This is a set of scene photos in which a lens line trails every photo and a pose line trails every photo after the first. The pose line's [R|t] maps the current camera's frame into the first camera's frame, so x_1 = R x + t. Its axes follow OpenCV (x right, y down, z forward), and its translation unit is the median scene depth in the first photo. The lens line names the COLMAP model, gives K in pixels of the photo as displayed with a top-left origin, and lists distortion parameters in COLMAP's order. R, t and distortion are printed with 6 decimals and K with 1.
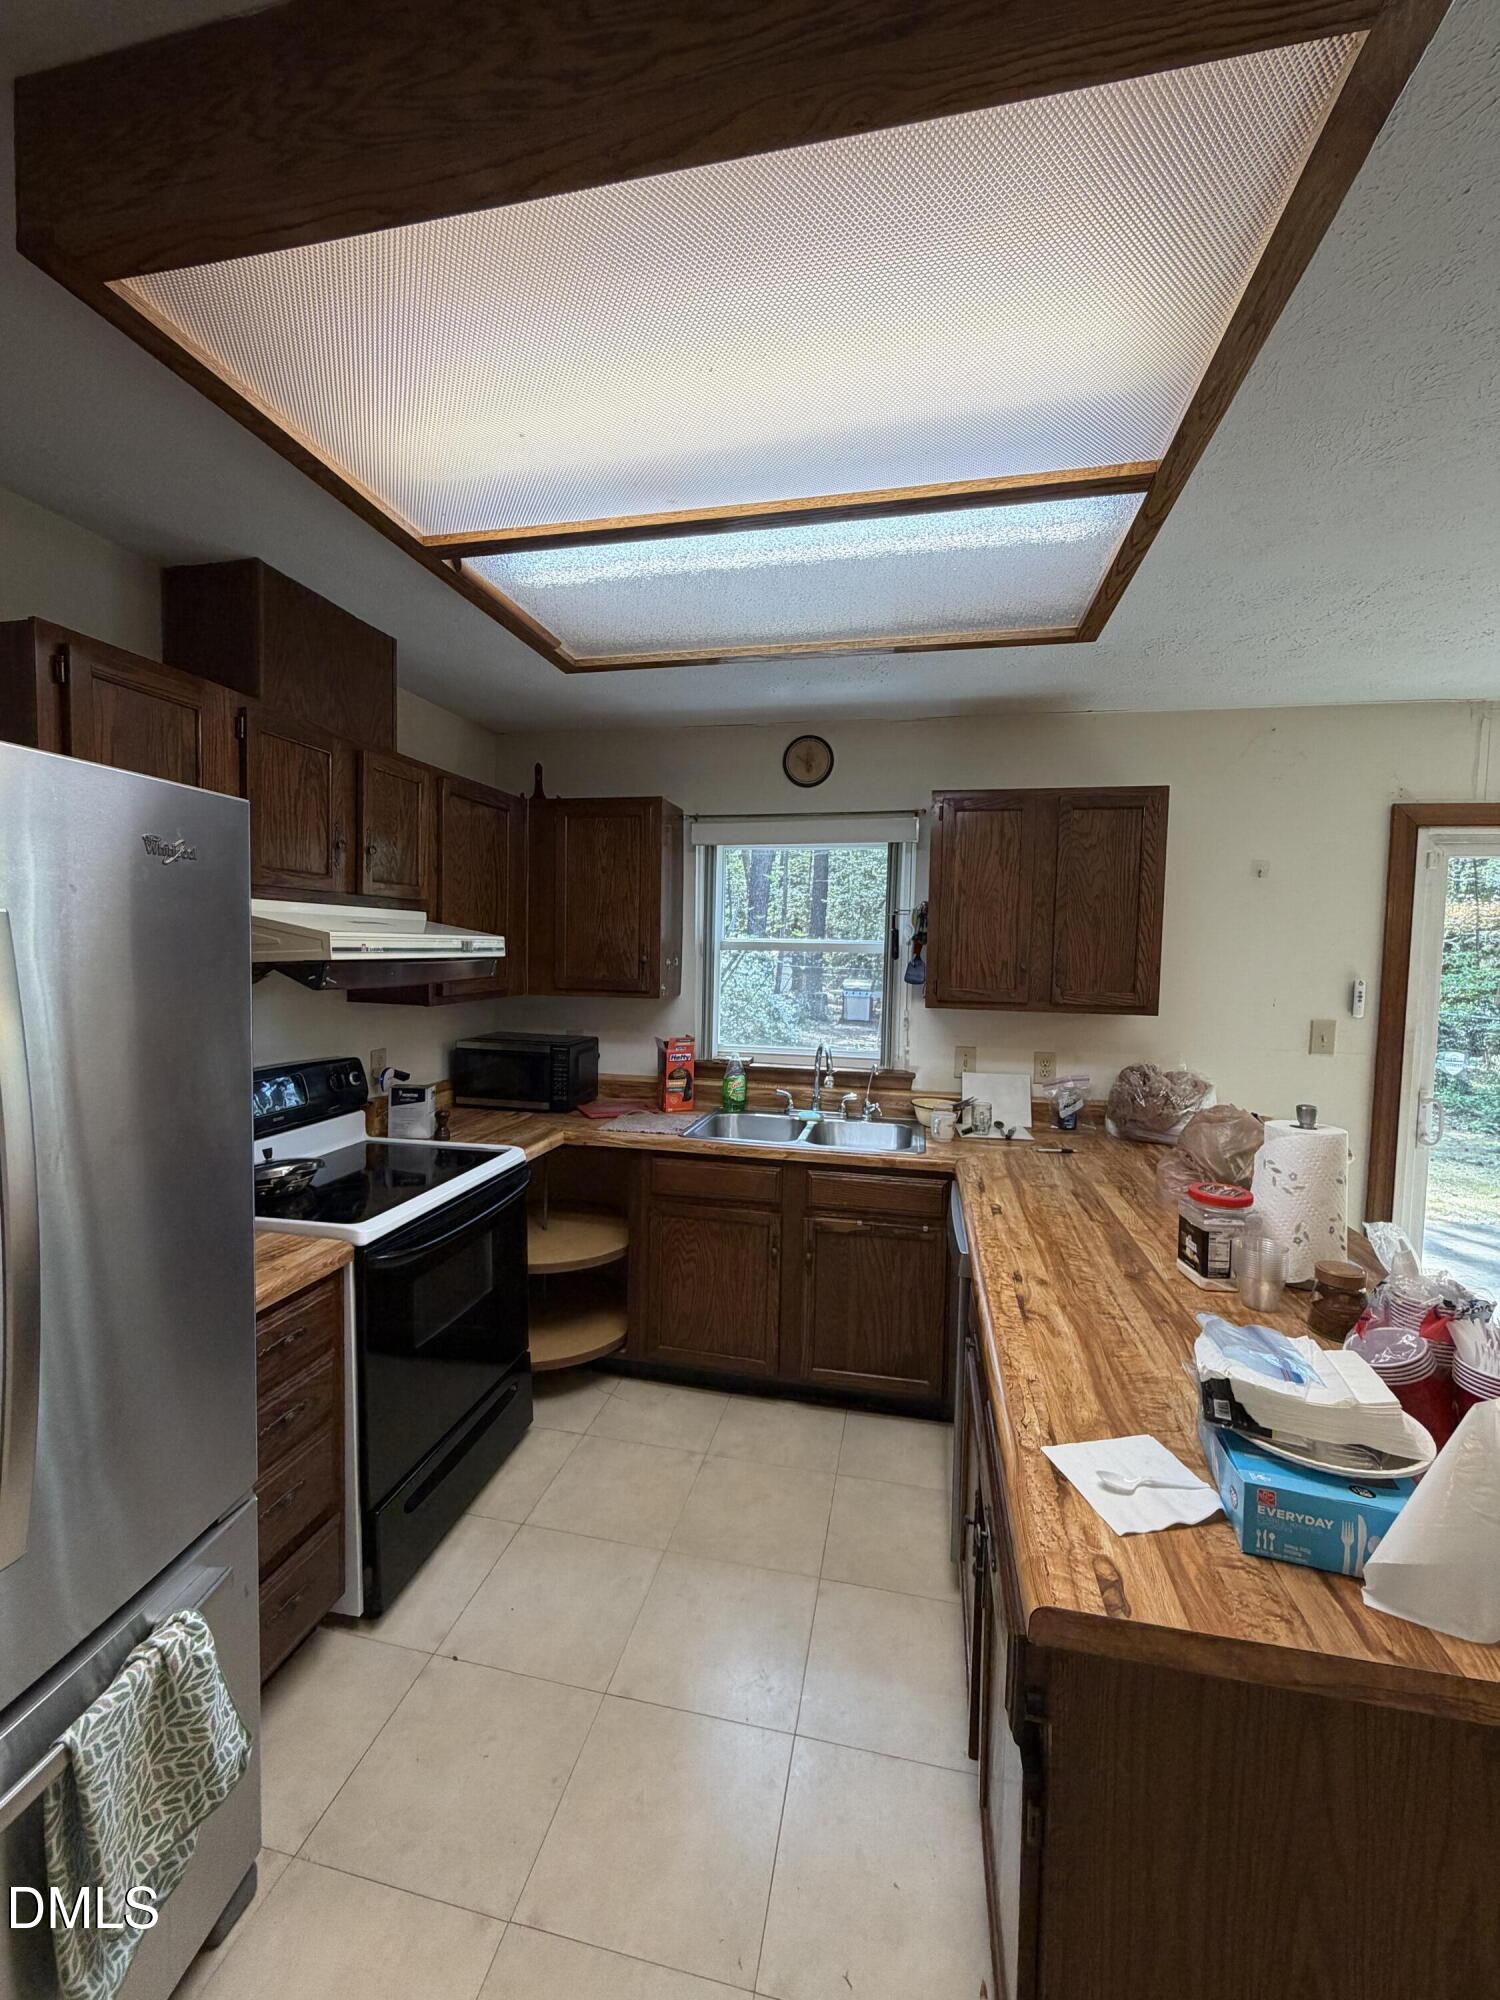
lens RADIAL K [[802.2, 0, 746.0], [0, 802.2, 982.1], [0, 0, 1]] dist [-0.001572, 0.000564]
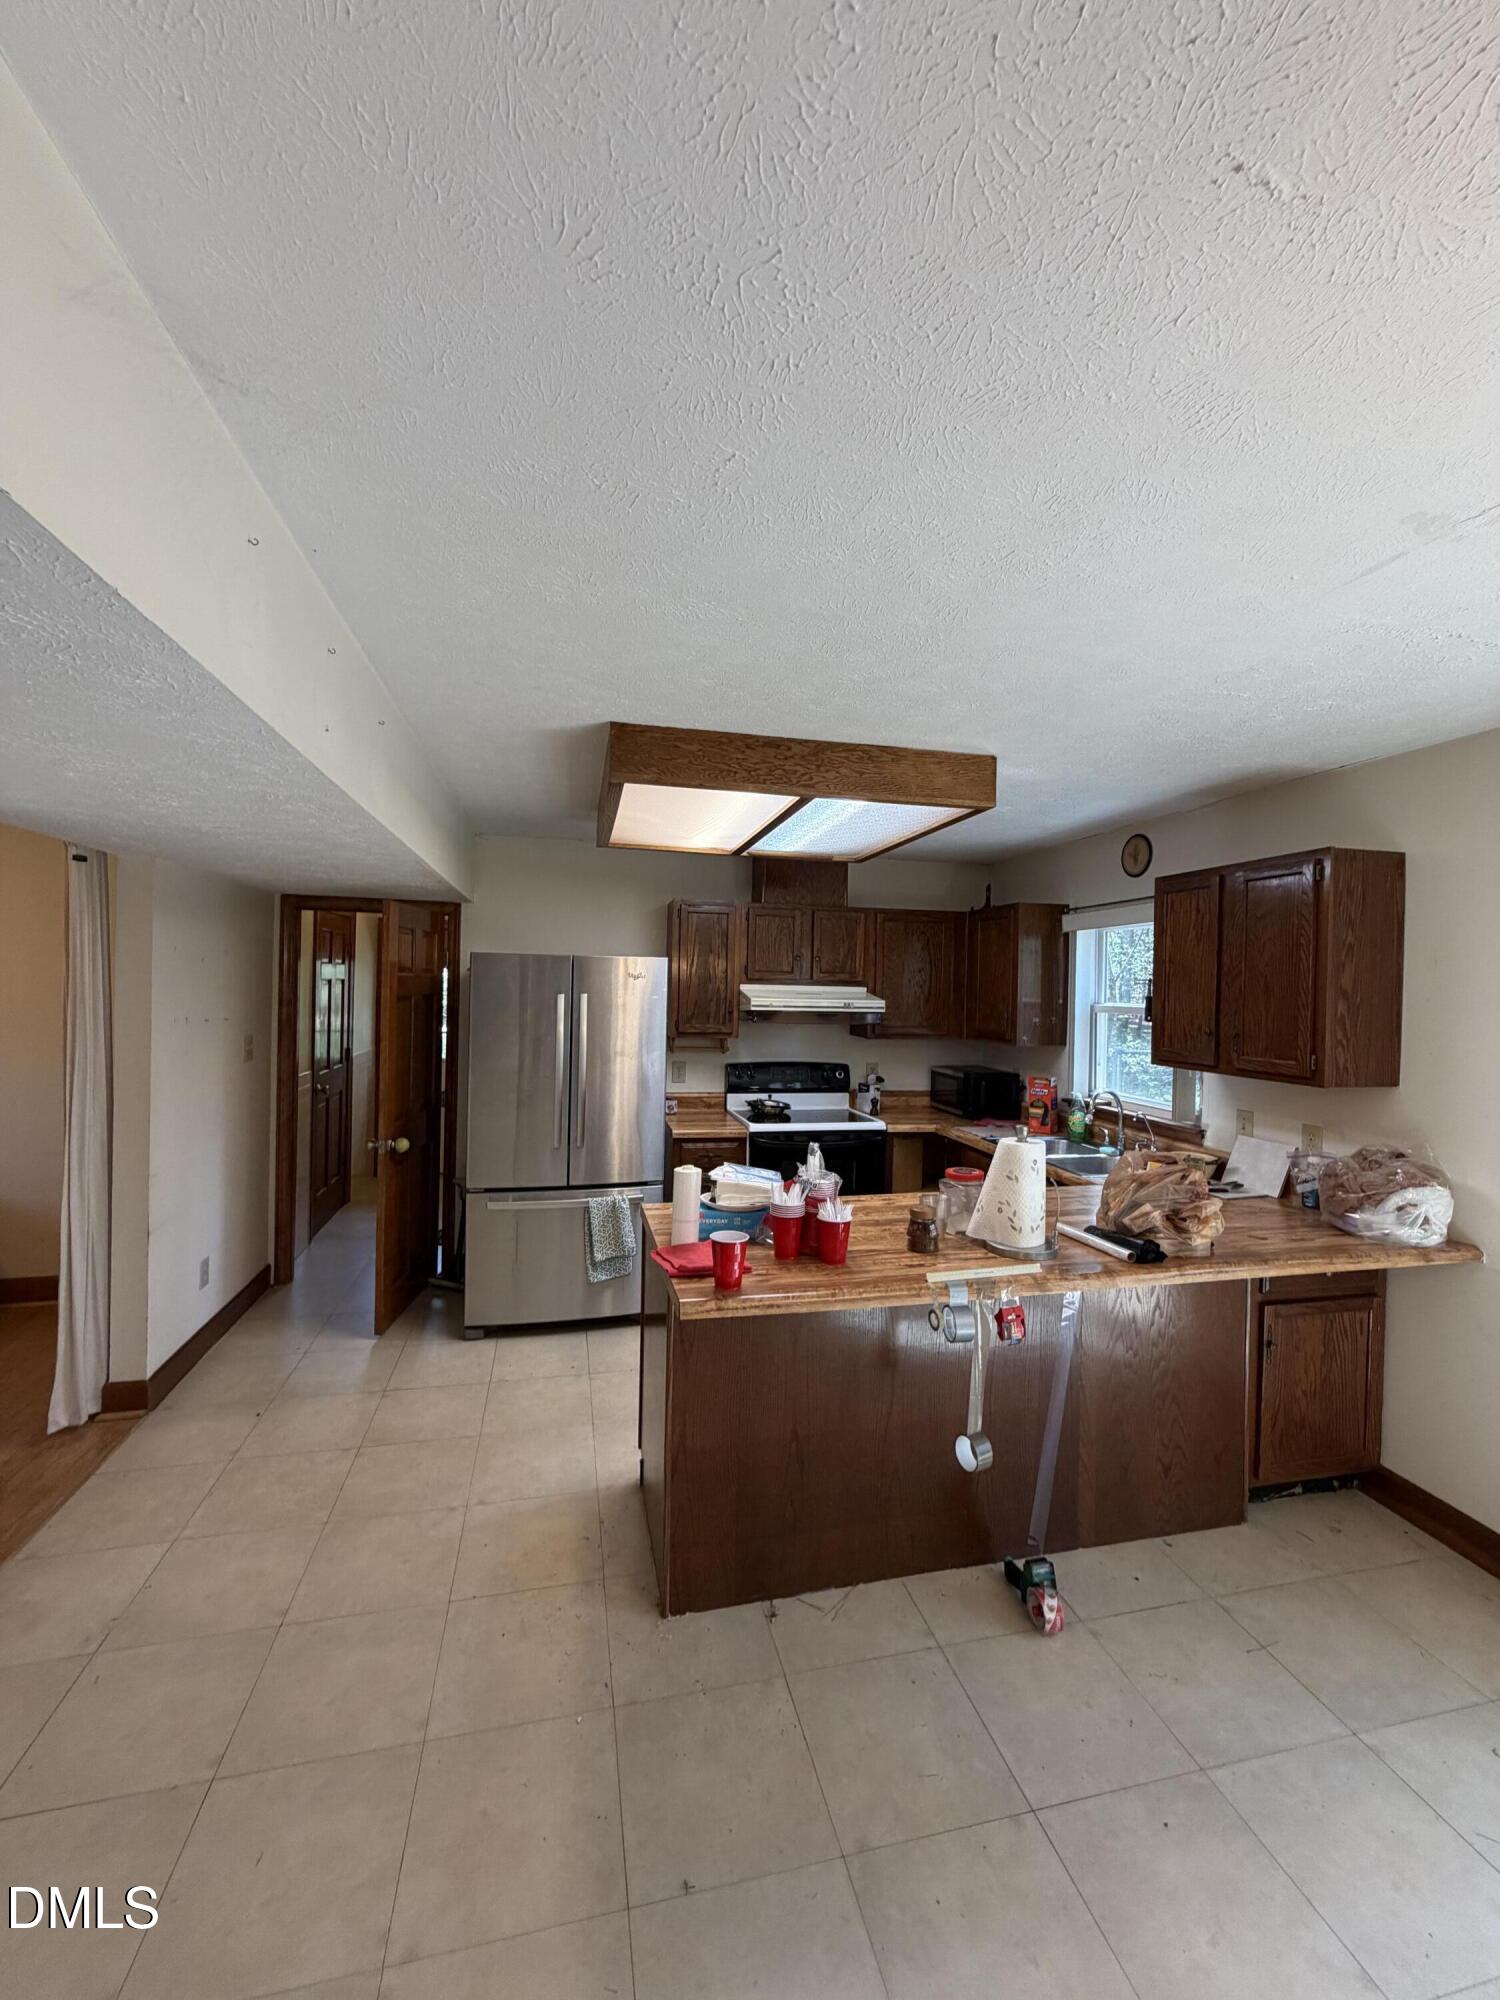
lens RADIAL K [[802.2, 0, 755.1], [0, 802.2, 1002.5], [0, 0, 1]] dist [-0.001572, 0.000564]
pose [[0.431053, 0.006931, -0.902300, 0.984075], [-0.057399, 0.998156, -0.019754, -0.001444], [0.900499, 0.060306, 0.430656, -0.011430]]
